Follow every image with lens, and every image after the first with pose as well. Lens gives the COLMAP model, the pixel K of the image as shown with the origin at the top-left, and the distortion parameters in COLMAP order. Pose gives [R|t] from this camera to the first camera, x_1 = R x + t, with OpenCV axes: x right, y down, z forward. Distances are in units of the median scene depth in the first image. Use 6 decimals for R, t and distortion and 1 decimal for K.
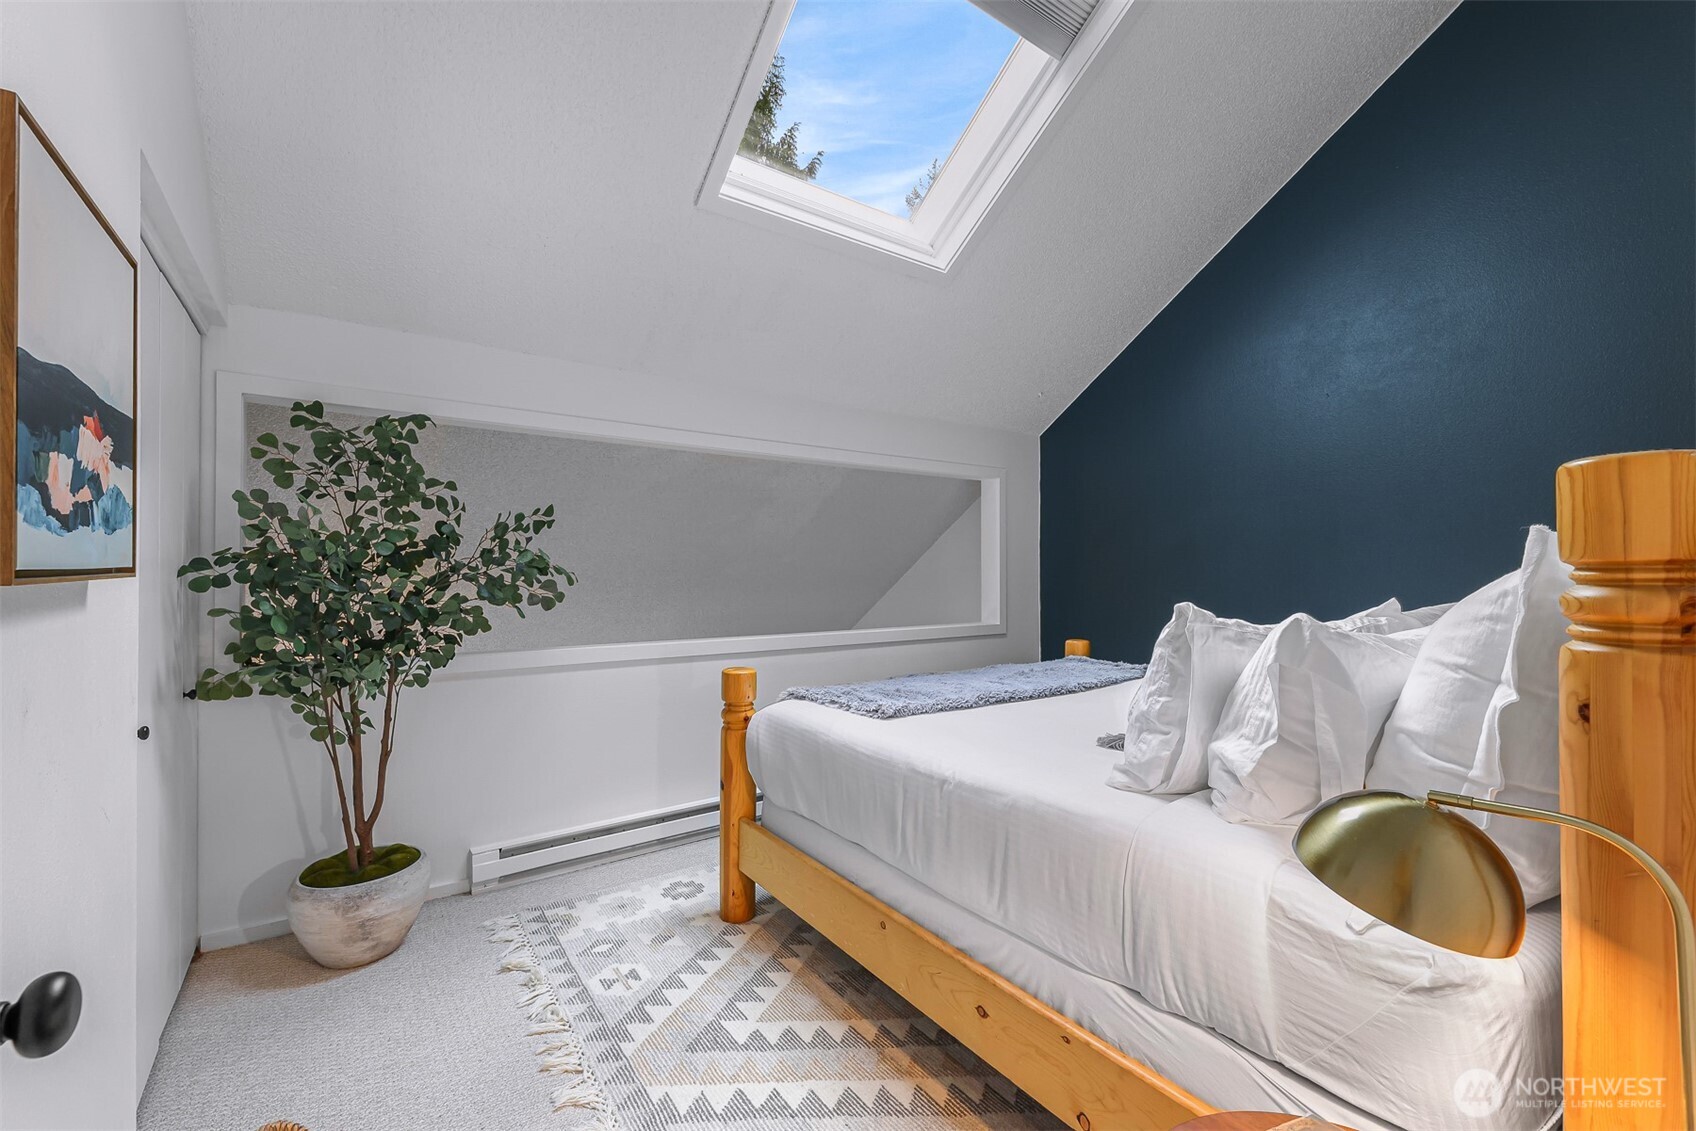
lens RADIAL K [[688.4, 0, 819.3], [0, 688.4, 558.5], [0, 0, 1]] dist [0.005256, -0.003190]
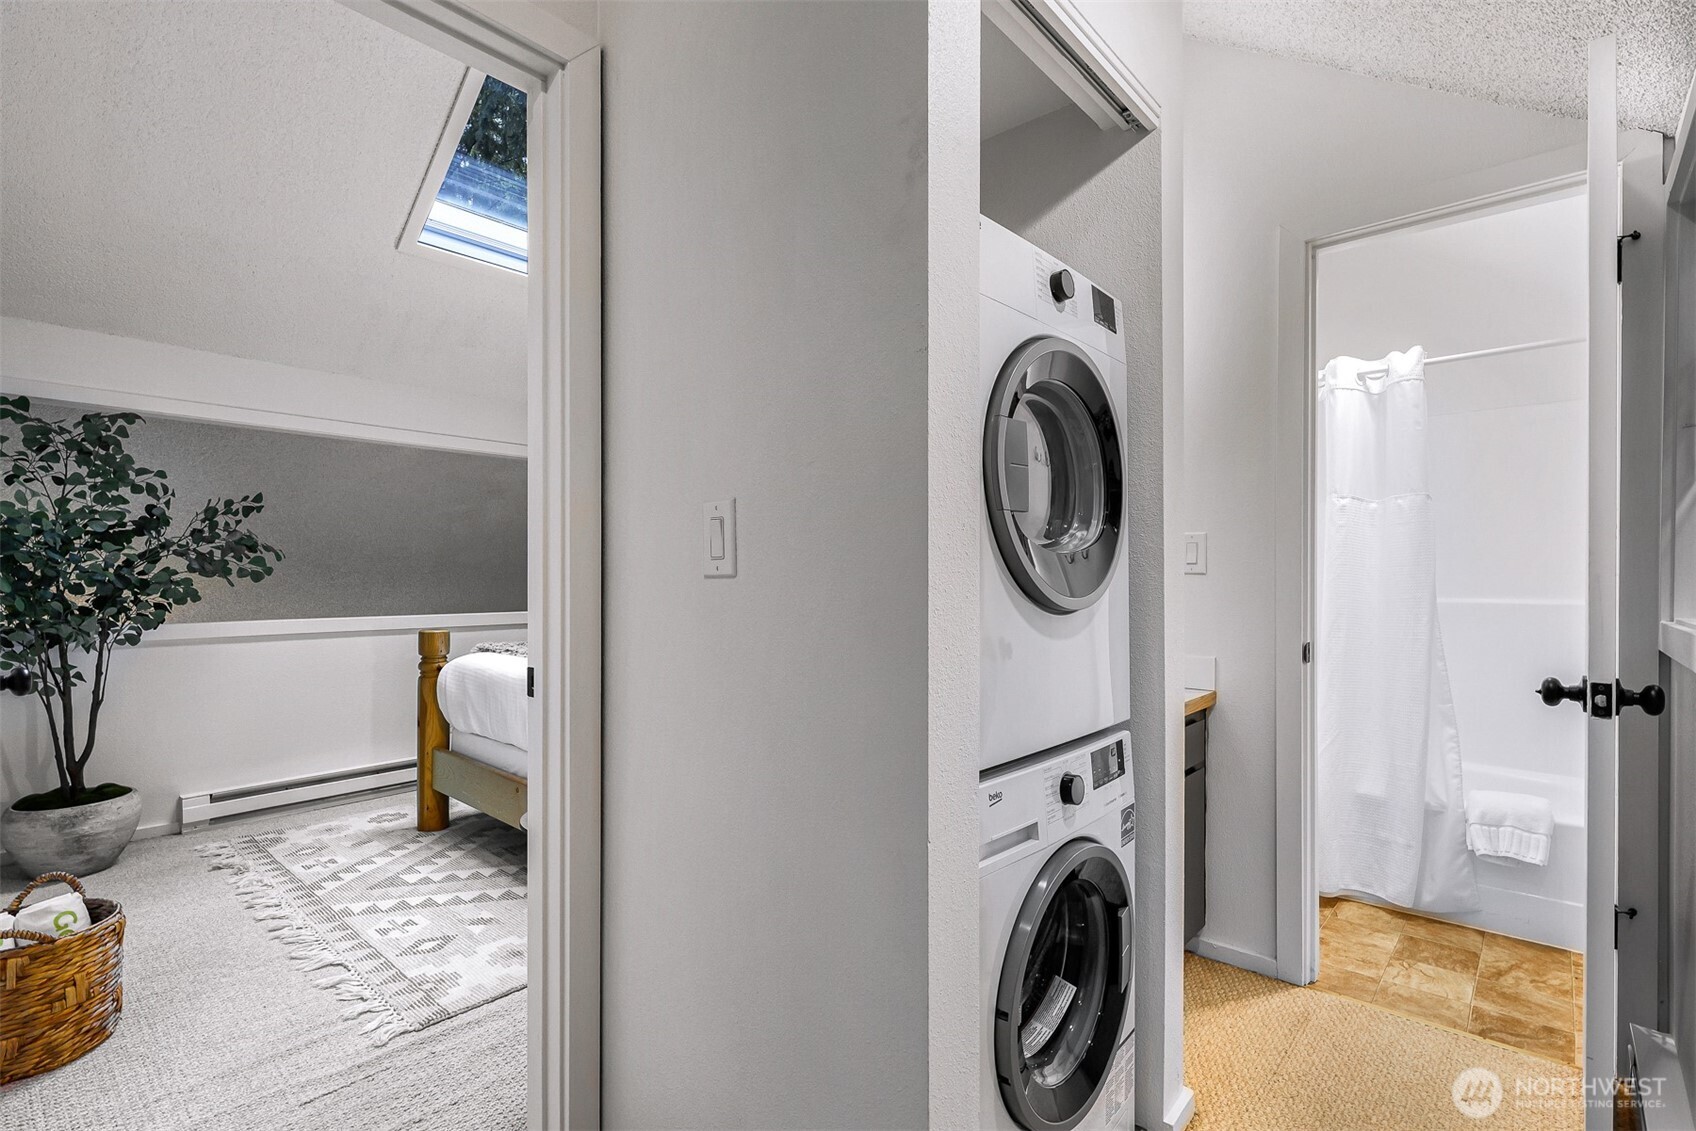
lens RADIAL K [[793.7, 0, 847.0], [0, 793.7, 569.4], [0, 0, 1]] dist [0.001060, -0.001527]
pose [[0.970358, 0.004742, 0.241625, 0.270705], [-0.008200, 0.999878, 0.013306, 0.028207], [-0.241533, -0.014893, 0.970278, -0.590622]]
